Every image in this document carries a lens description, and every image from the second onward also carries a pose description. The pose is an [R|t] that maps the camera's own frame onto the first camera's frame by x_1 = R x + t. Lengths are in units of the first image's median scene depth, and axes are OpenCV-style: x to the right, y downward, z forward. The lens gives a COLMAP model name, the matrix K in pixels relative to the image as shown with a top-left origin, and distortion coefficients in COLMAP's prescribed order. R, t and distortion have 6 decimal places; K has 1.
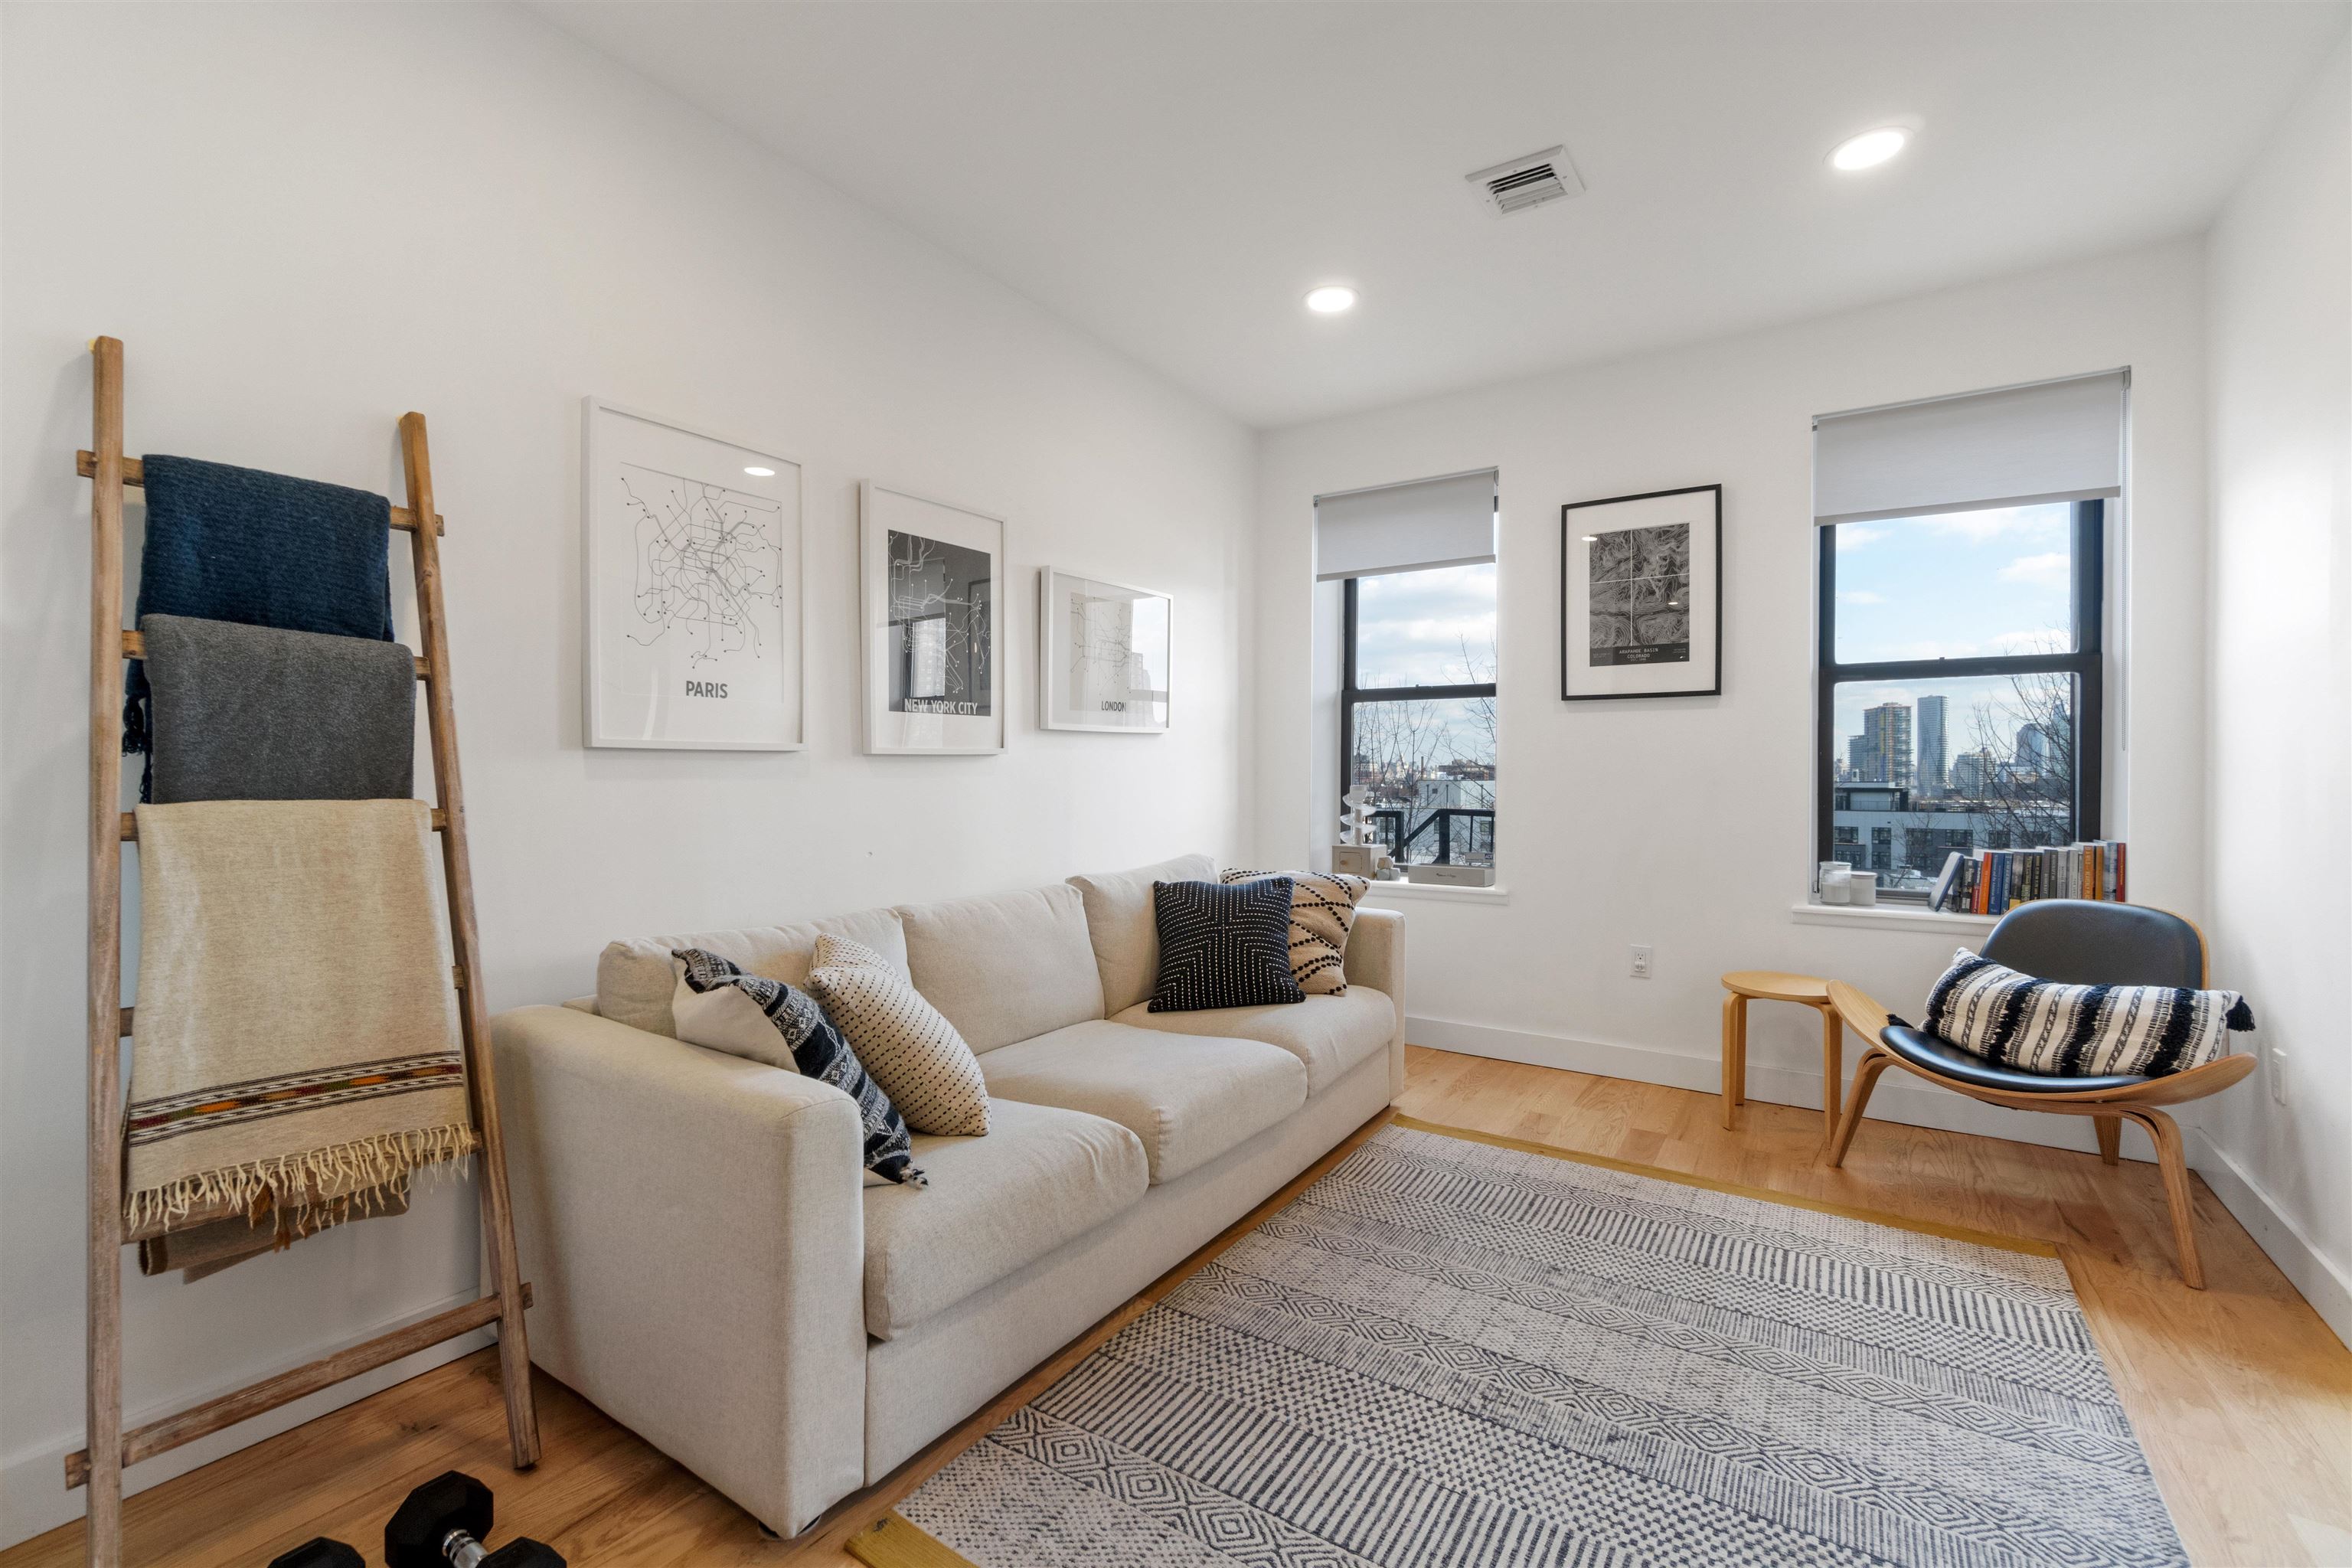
lens RADIAL K [[1017.7, 0, 1175.9], [0, 1017.7, 776.7], [0, 0, 1]] dist [-0.001252, 0.001634]
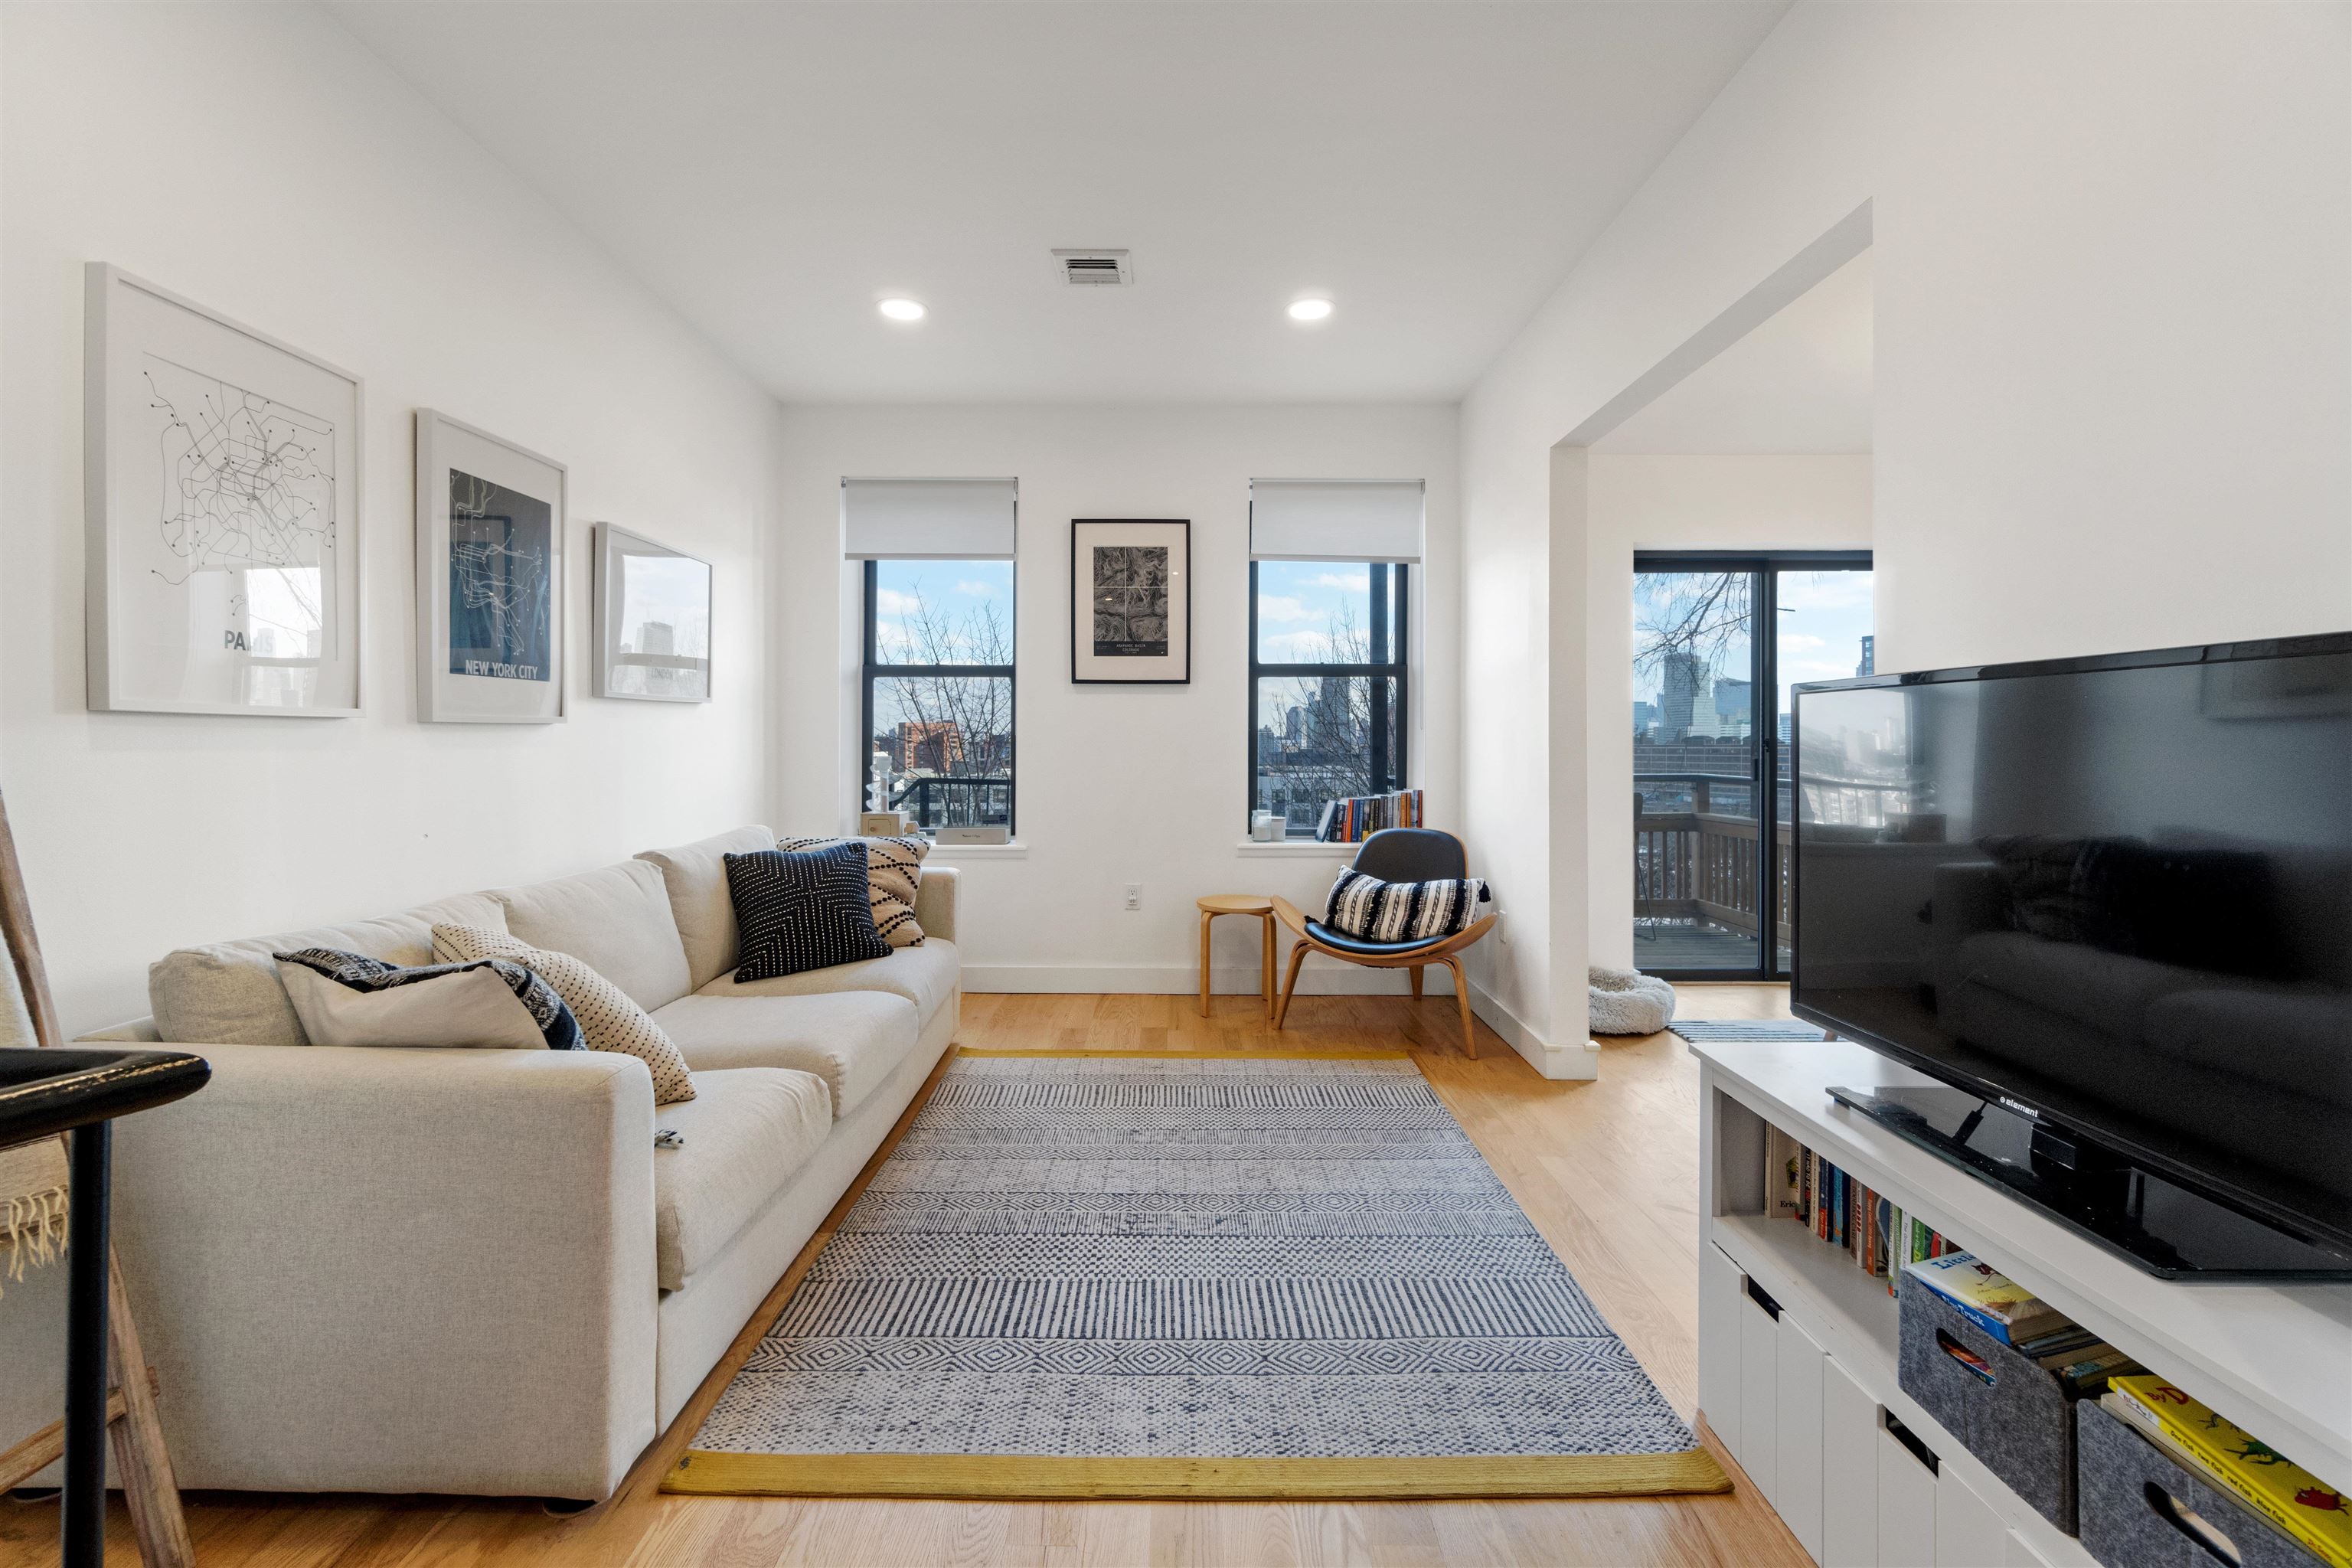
lens RADIAL K [[1012.0, 0, 1180.7], [0, 1012.0, 747.1], [0, 0, 1]] dist [-0.001647, 0.000135]
pose [[0.834400, -0.000994, 0.551158, -0.211191], [0.001691, 0.999998, -0.000758, 0.000867], [-0.551157, 0.001564, 0.834400, -0.071822]]
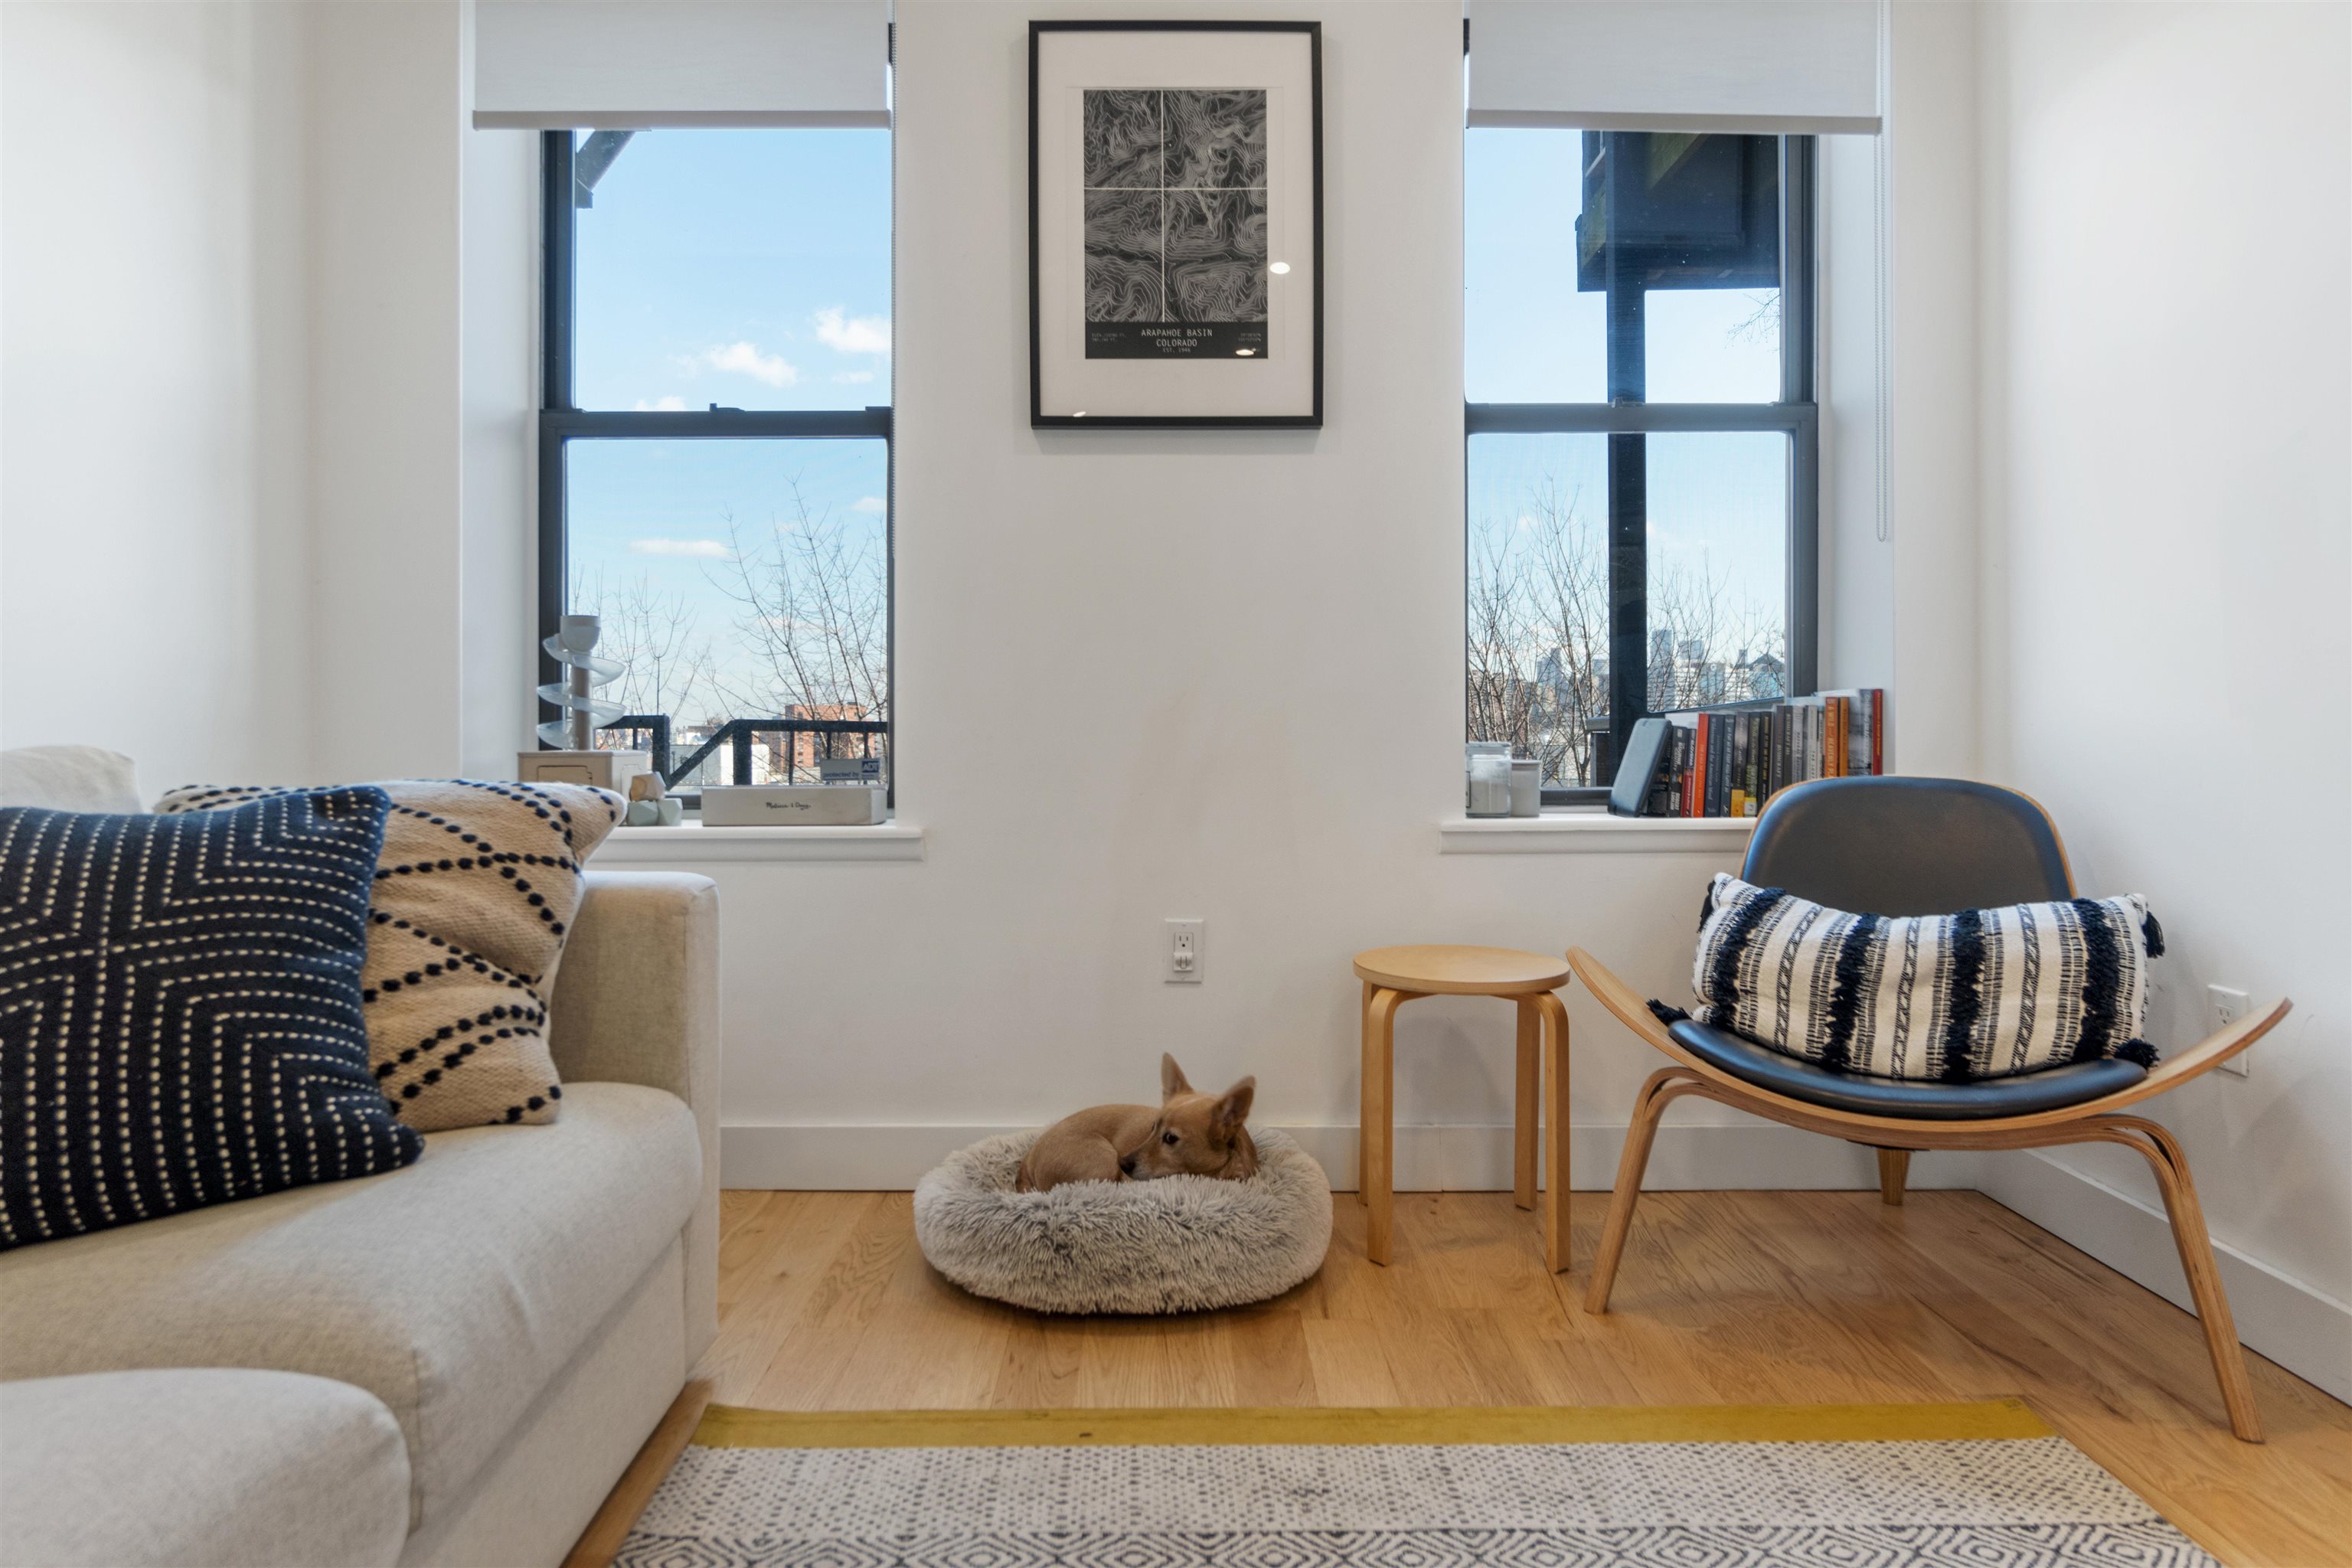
lens RADIAL K [[1426.6, 0, 1179.5], [0, 1426.6, 742.4], [0, 0, 1]] dist [-0.009589, -0.000426]
pose [[0.834560, -0.008863, 0.550846, 0.081803], [0.006529, 0.999959, 0.006198, 0.090472], [-0.550879, -0.001576, 0.834584, 0.504689]]
